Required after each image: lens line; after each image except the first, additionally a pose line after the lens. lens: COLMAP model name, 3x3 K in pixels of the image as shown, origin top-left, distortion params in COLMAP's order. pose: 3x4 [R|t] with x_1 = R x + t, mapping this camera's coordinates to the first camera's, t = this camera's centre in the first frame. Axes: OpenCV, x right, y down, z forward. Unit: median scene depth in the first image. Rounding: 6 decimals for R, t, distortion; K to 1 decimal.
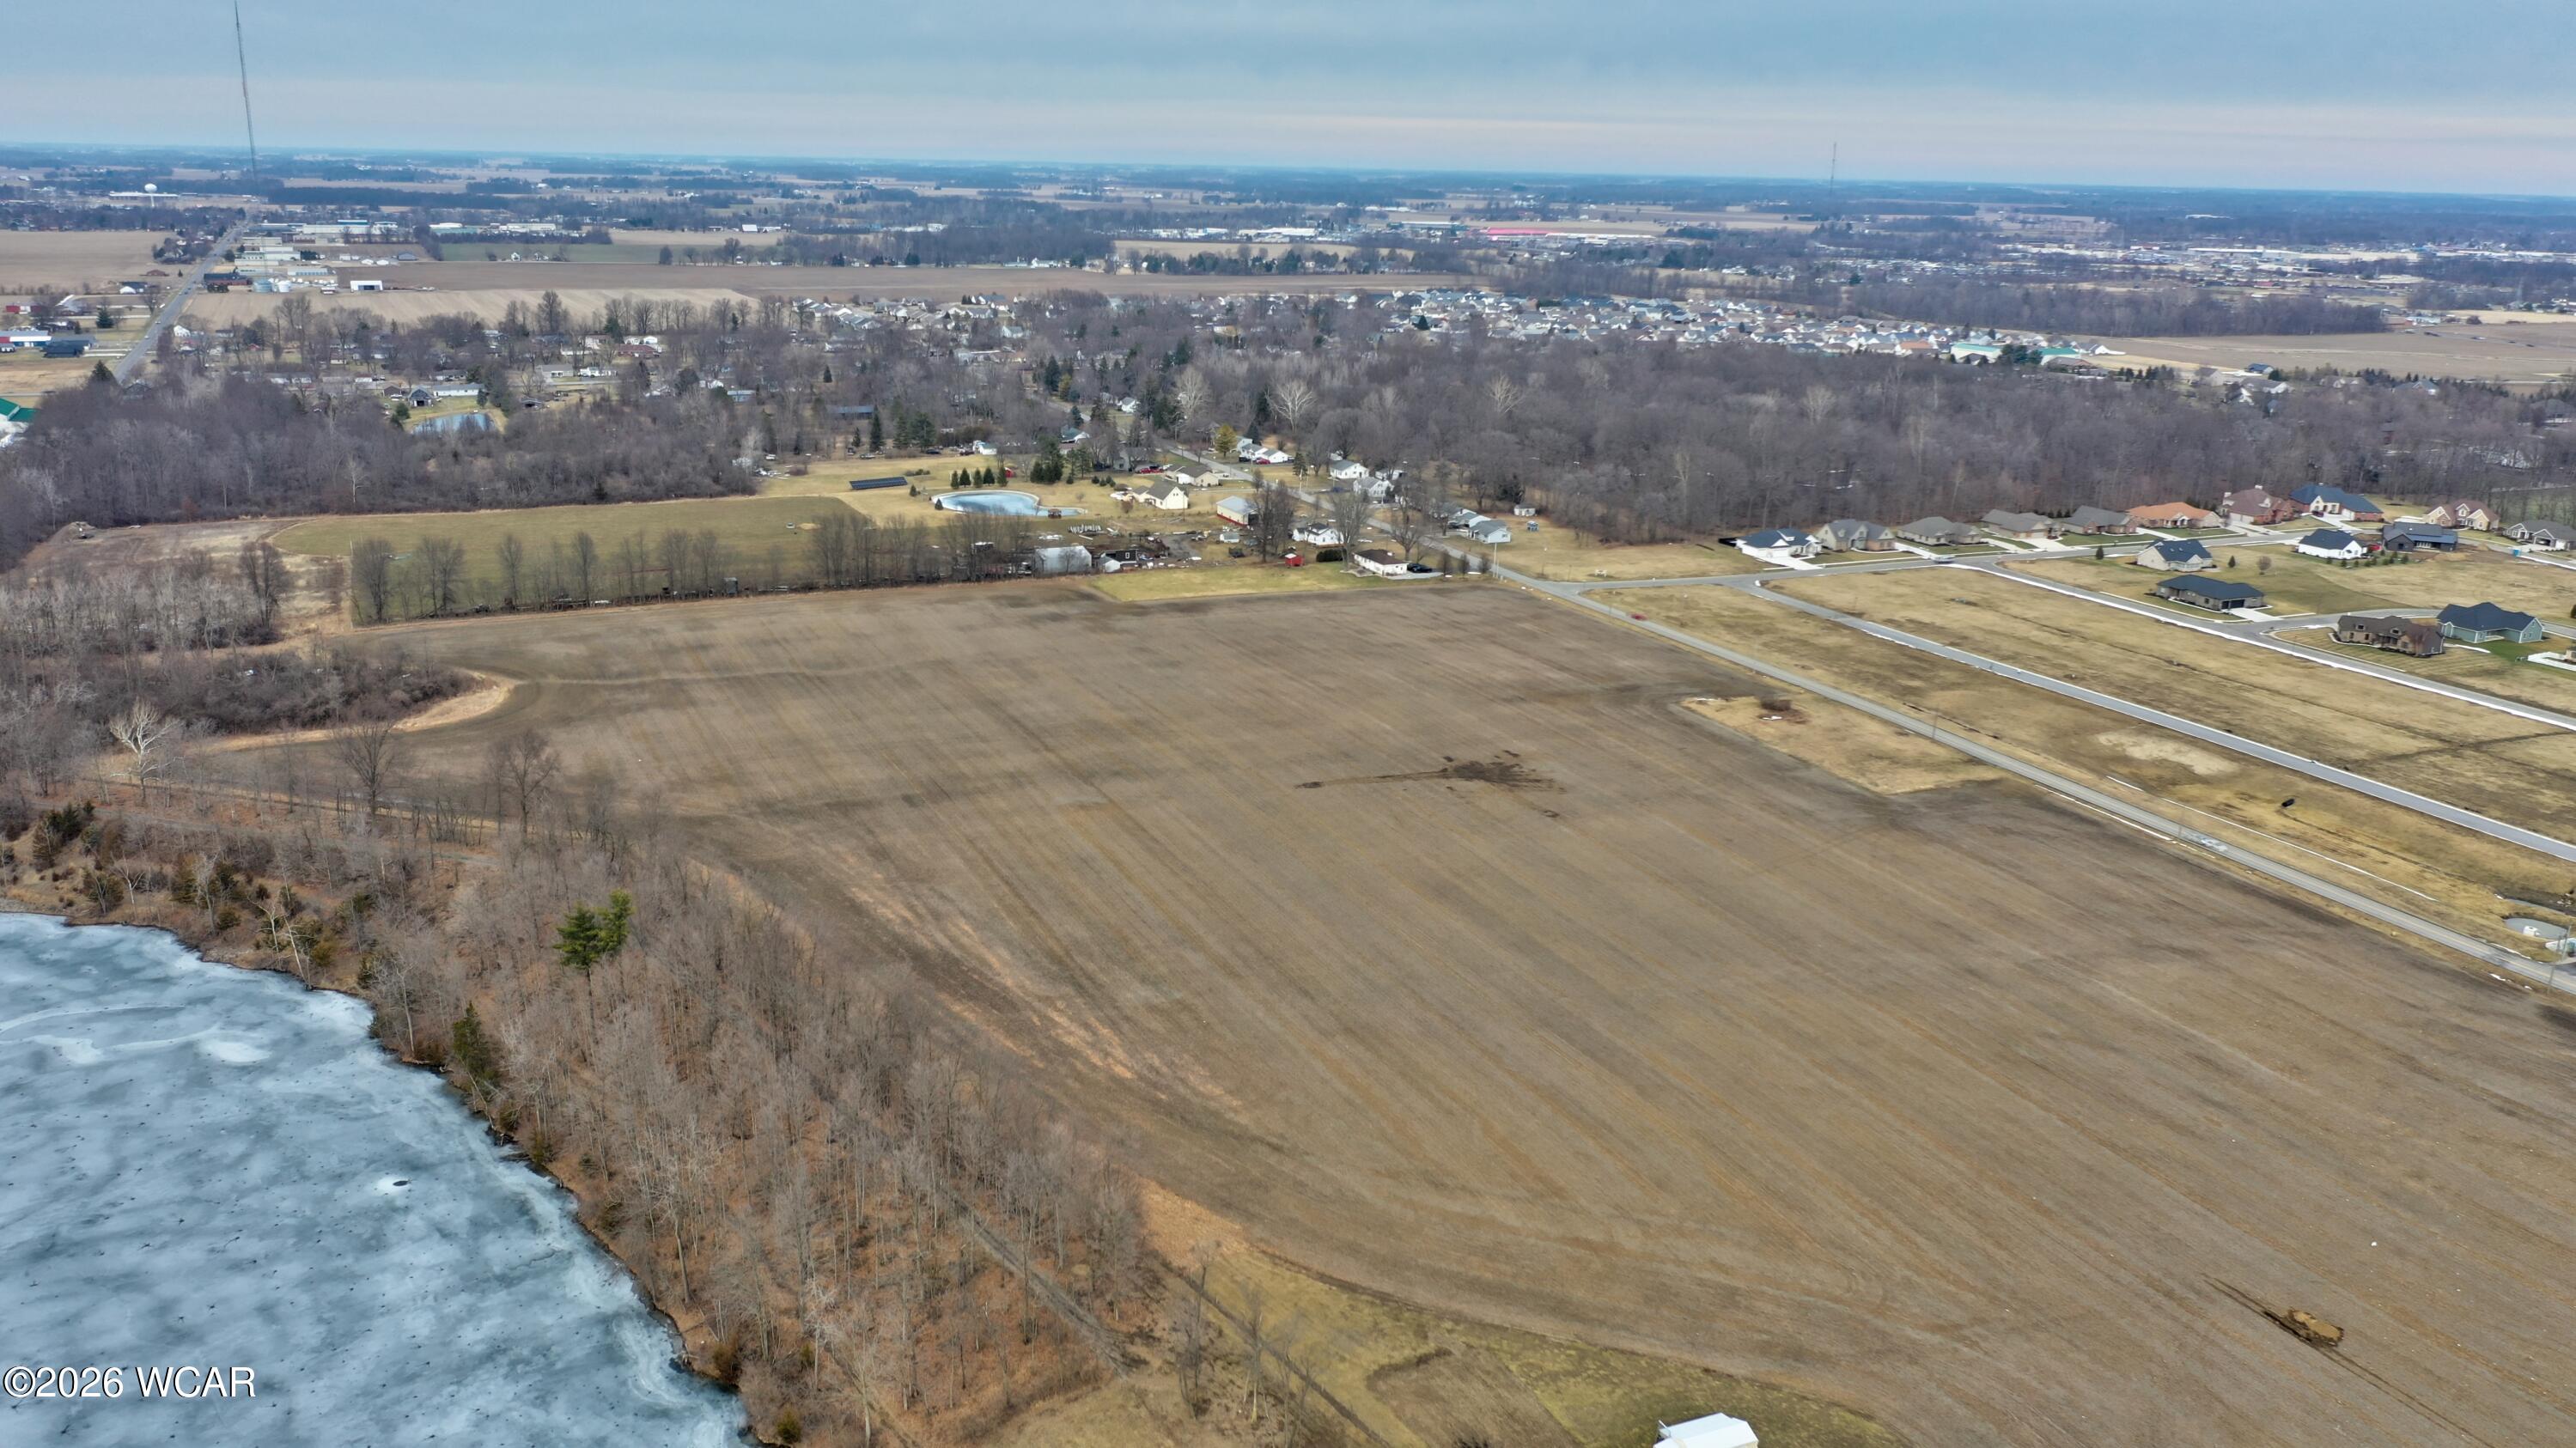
lens RADIAL K [[1988.0, 0, 1265.6], [0, 1988.0, 726.7], [0, 0, 1]] dist [-0.004489, 0.002041]
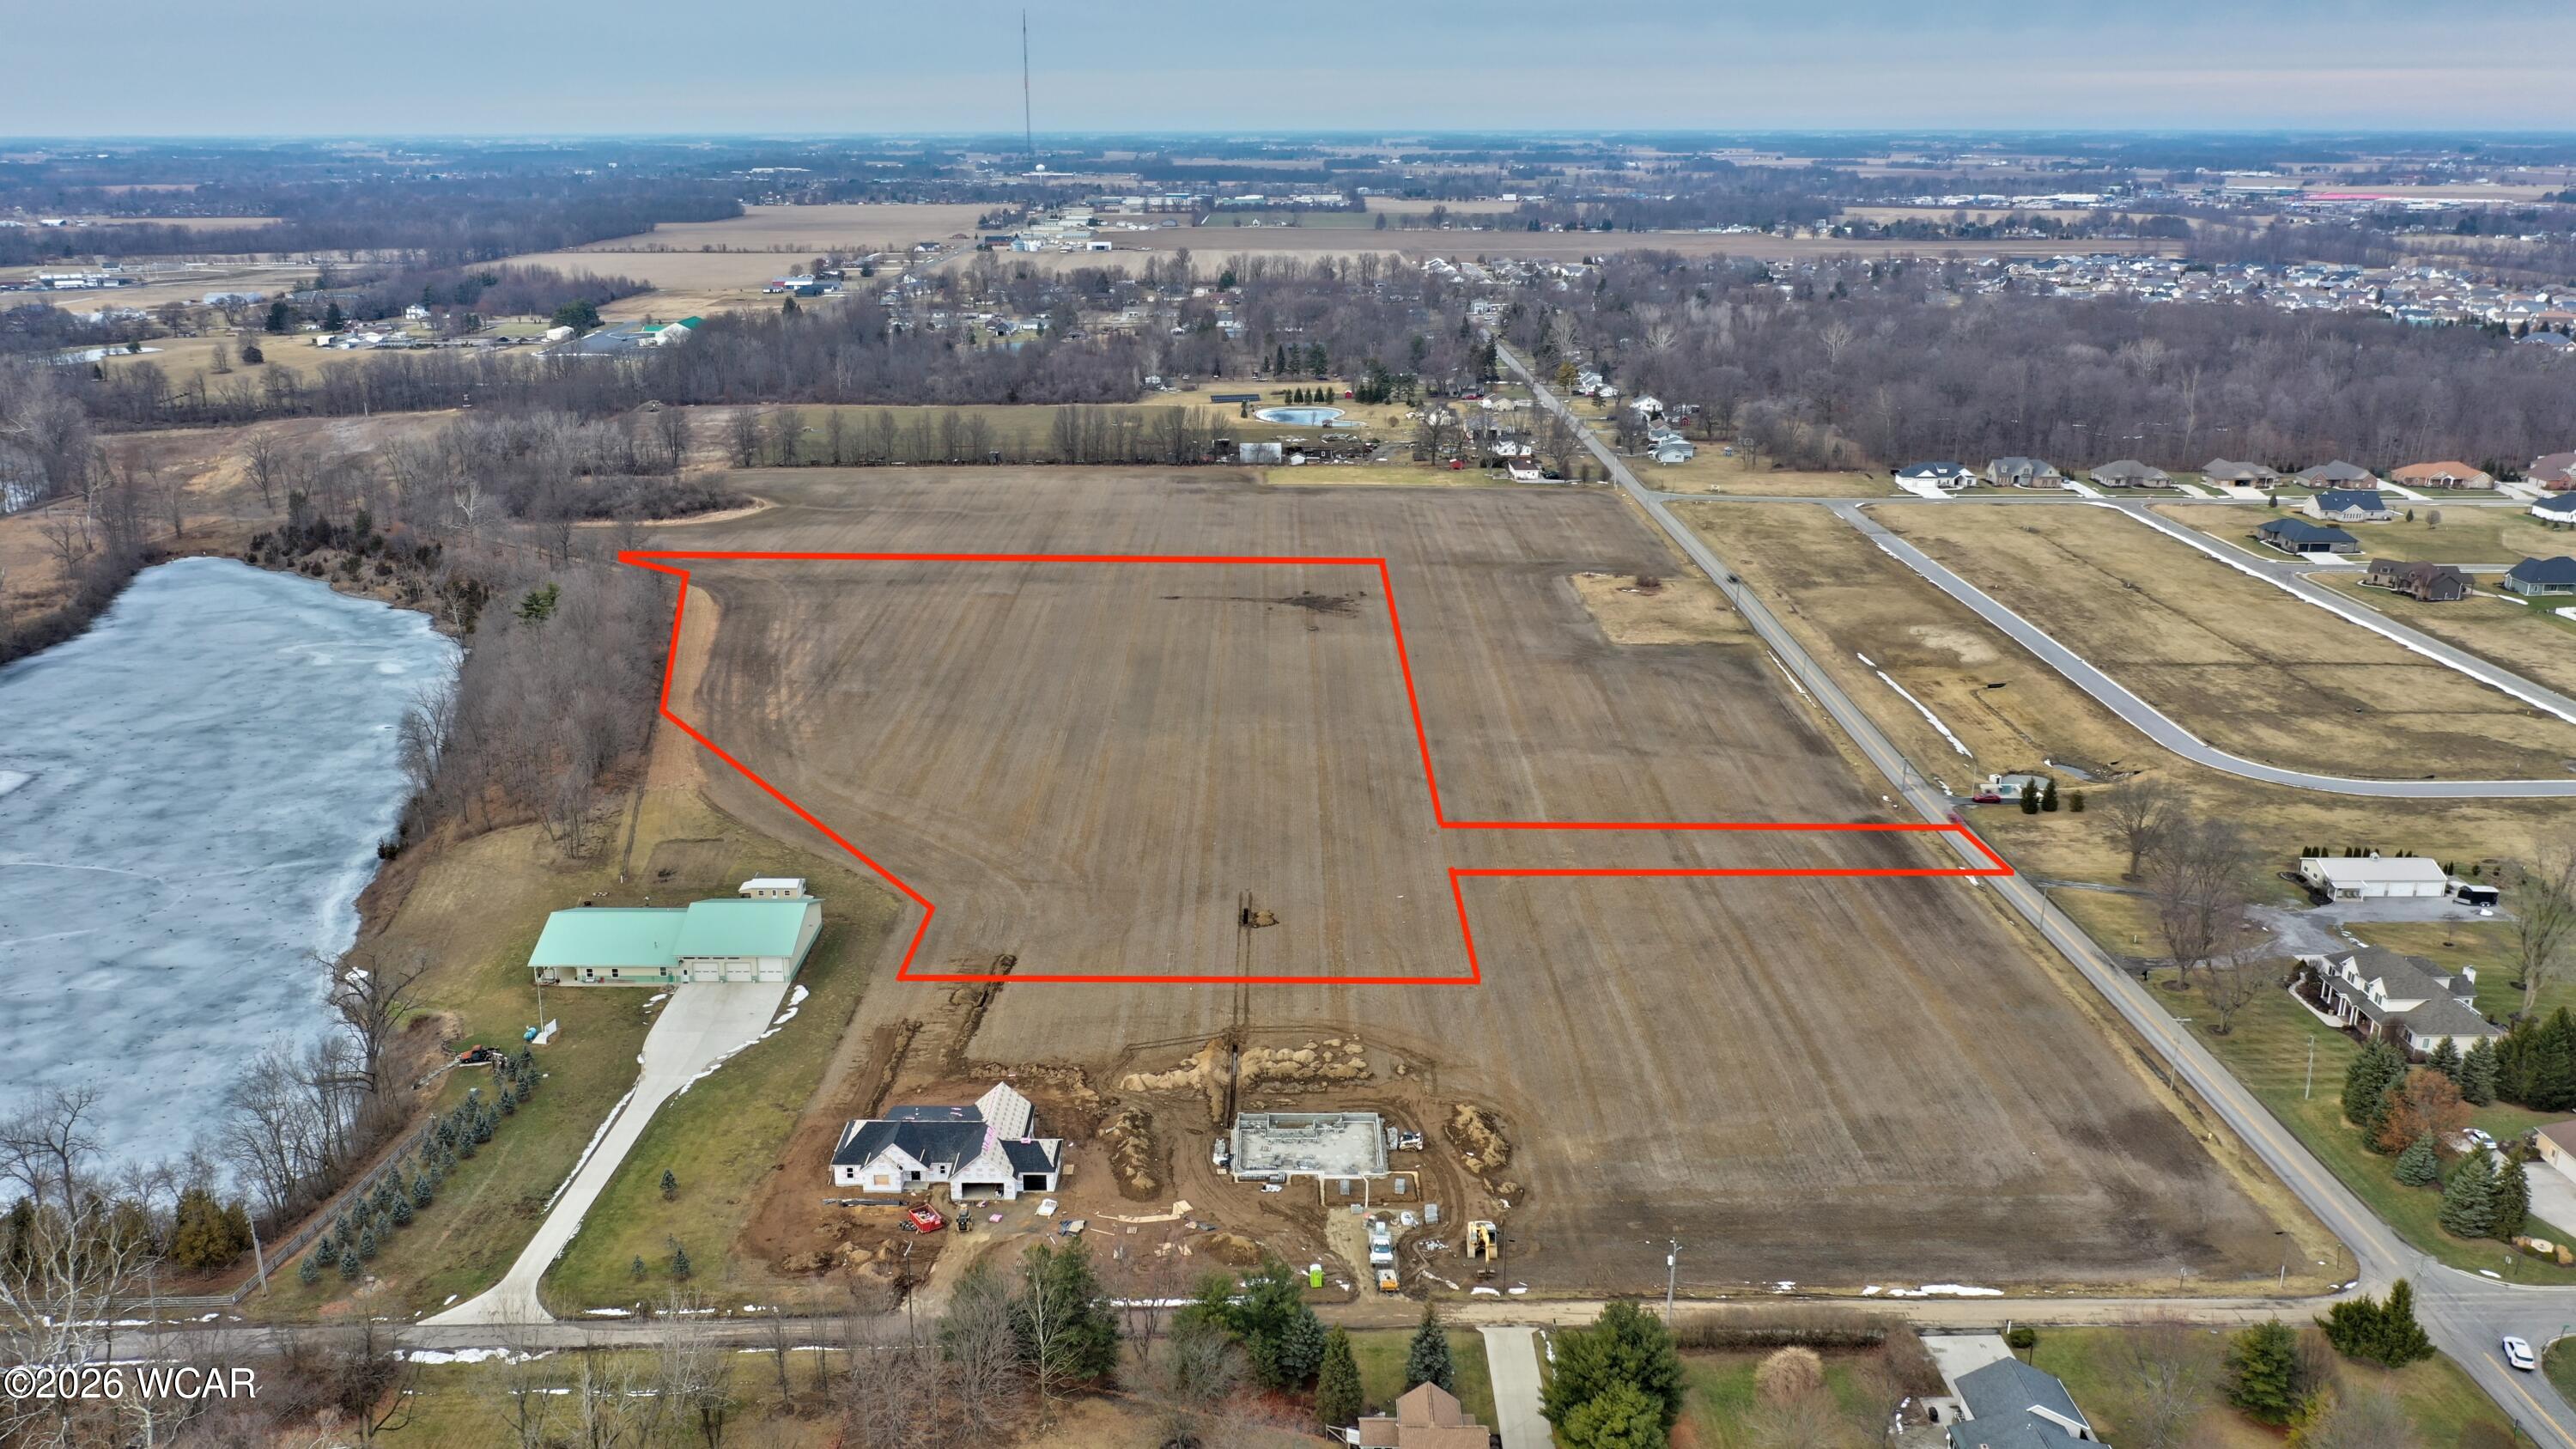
lens RADIAL K [[1996.8, 0, 1281.1], [0, 1996.8, 735.5], [0, 0, 1]] dist [-0.008661, 0.002681]
pose [[0.912058, 0.099173, -0.397889, 0.667008], [-0.093023, 0.995056, 0.034783, 0.072101], [0.399371, 0.005289, 0.916774, -0.193174]]
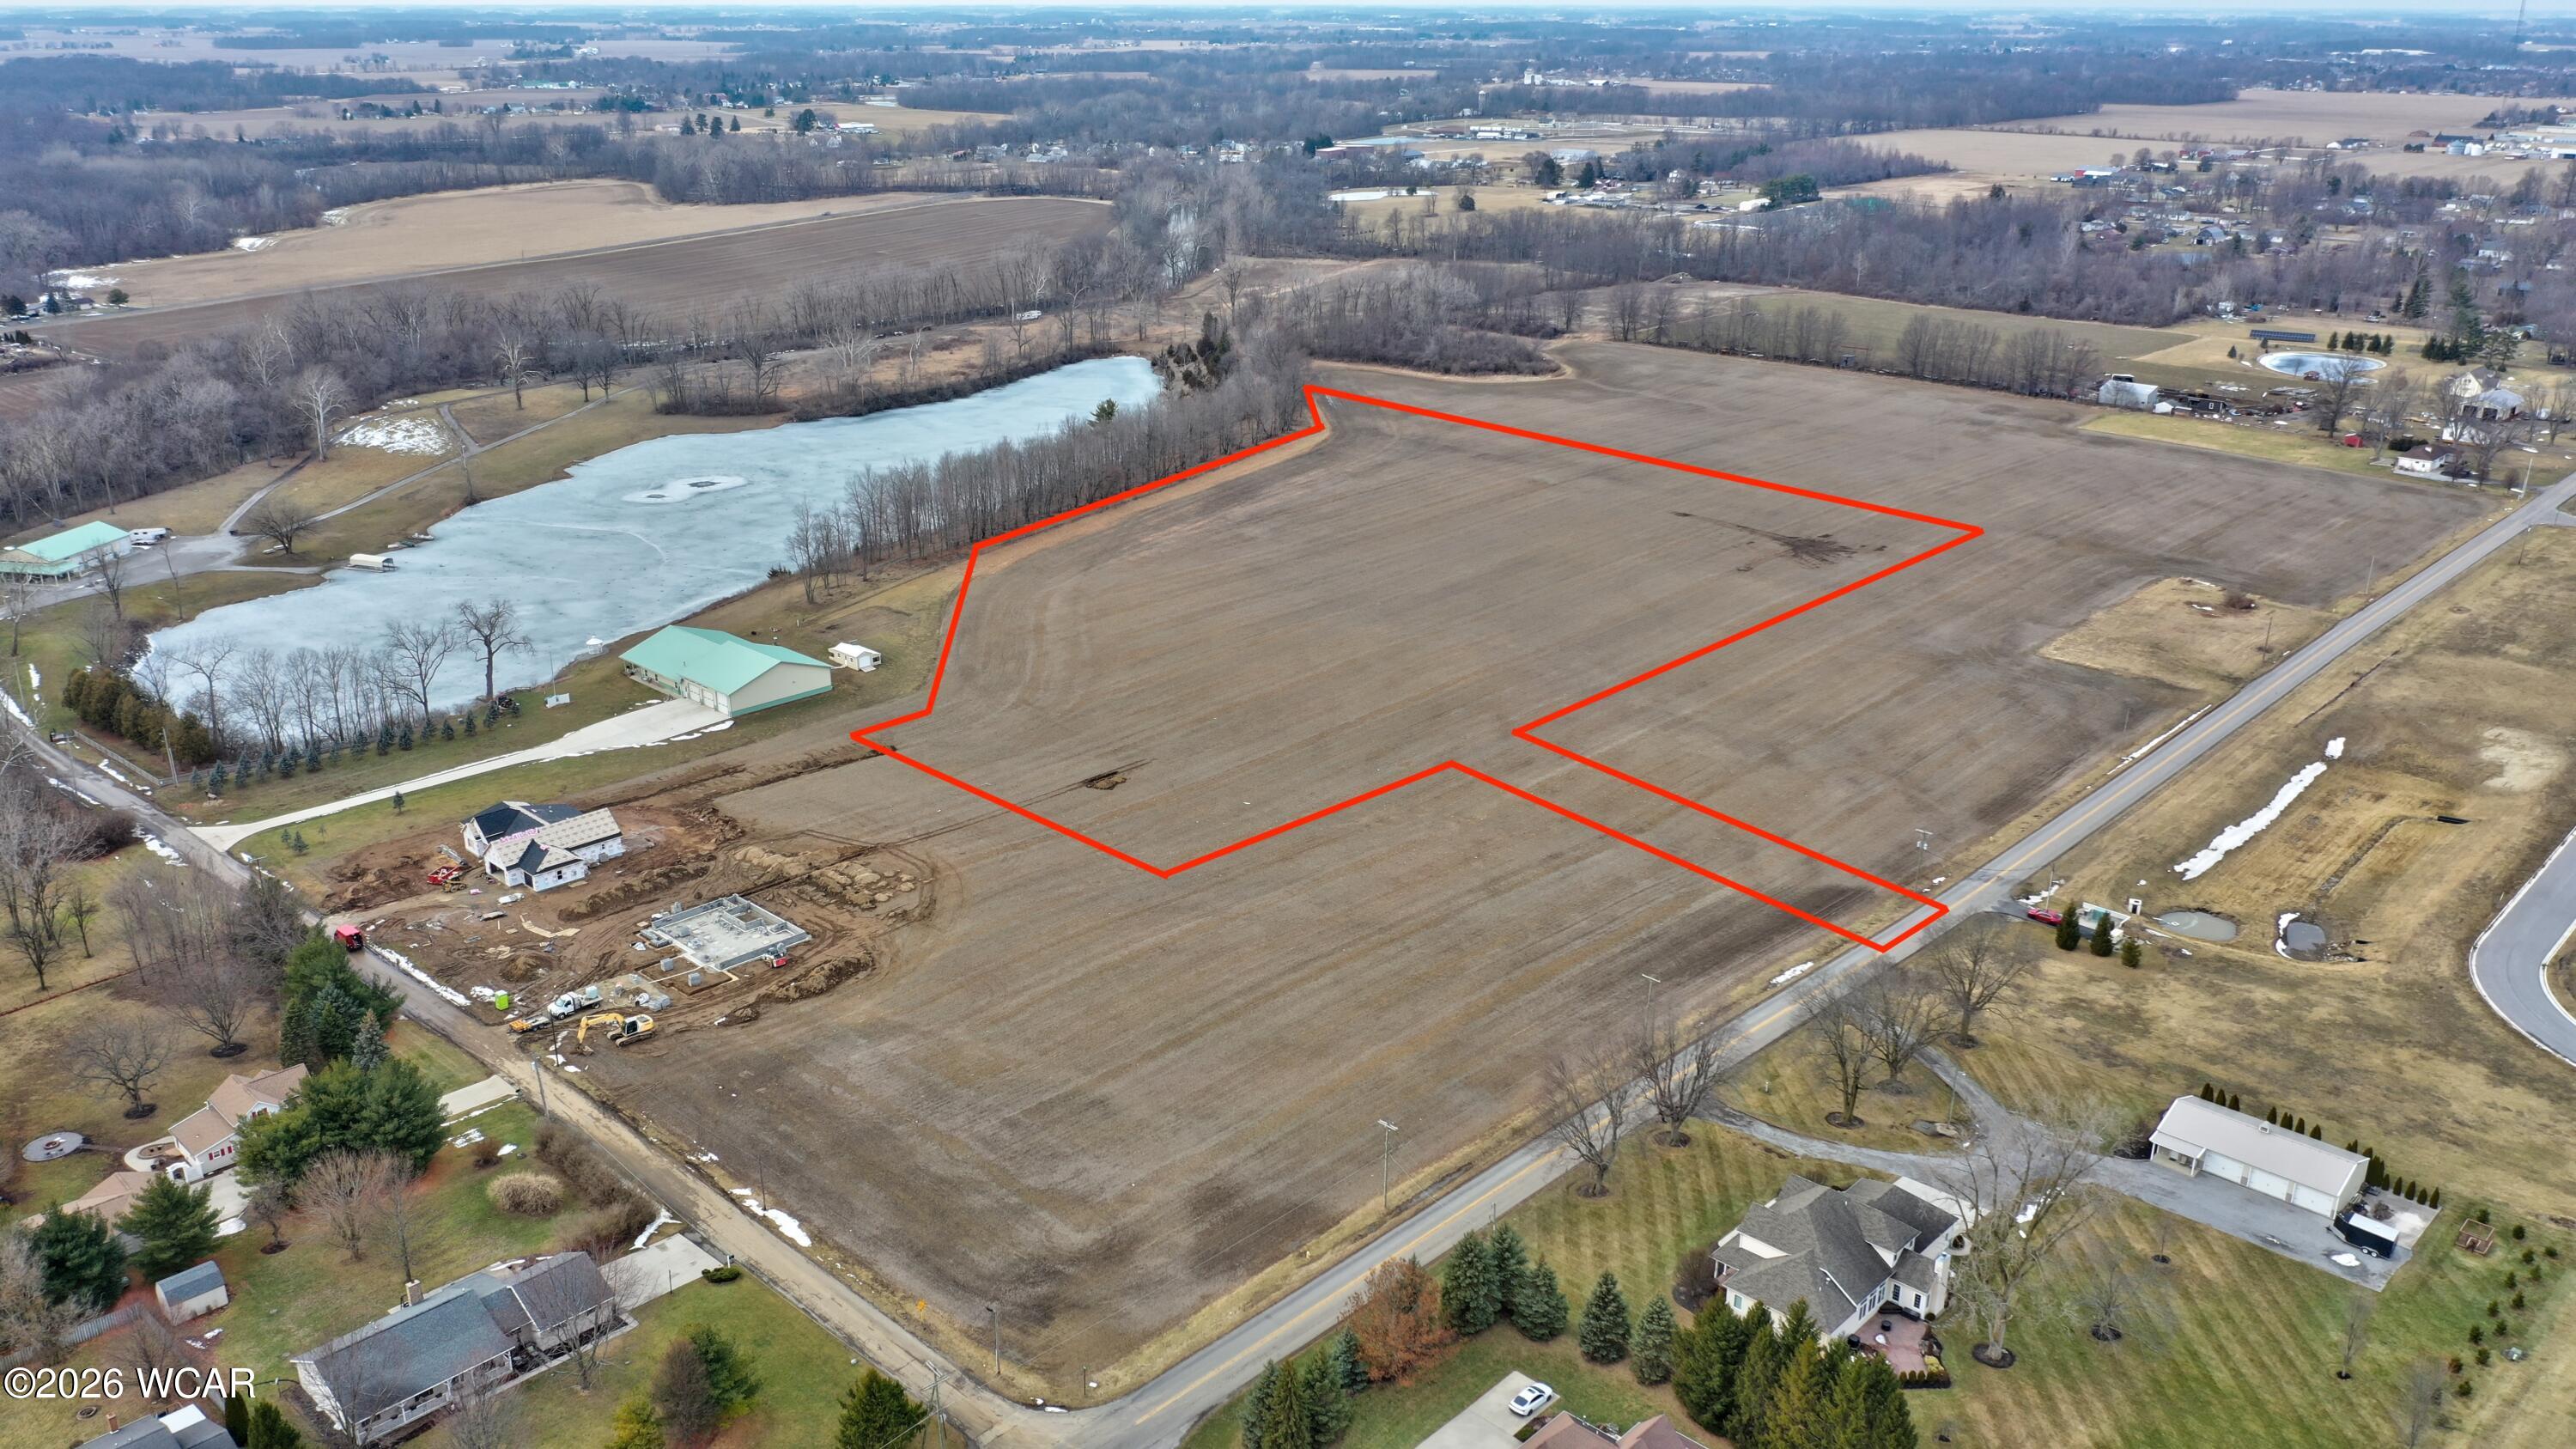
lens RADIAL K [[2021.6, 0, 1288.0], [0, 2021.6, 724.5], [0, 0, 1]] dist [-0.010558, -0.003380]
pose [[0.376055, 0.296684, -0.877816, 1.145747], [-0.249282, 0.944821, 0.212538, -0.056646], [0.892436, 0.138898, 0.429262, 0.280678]]
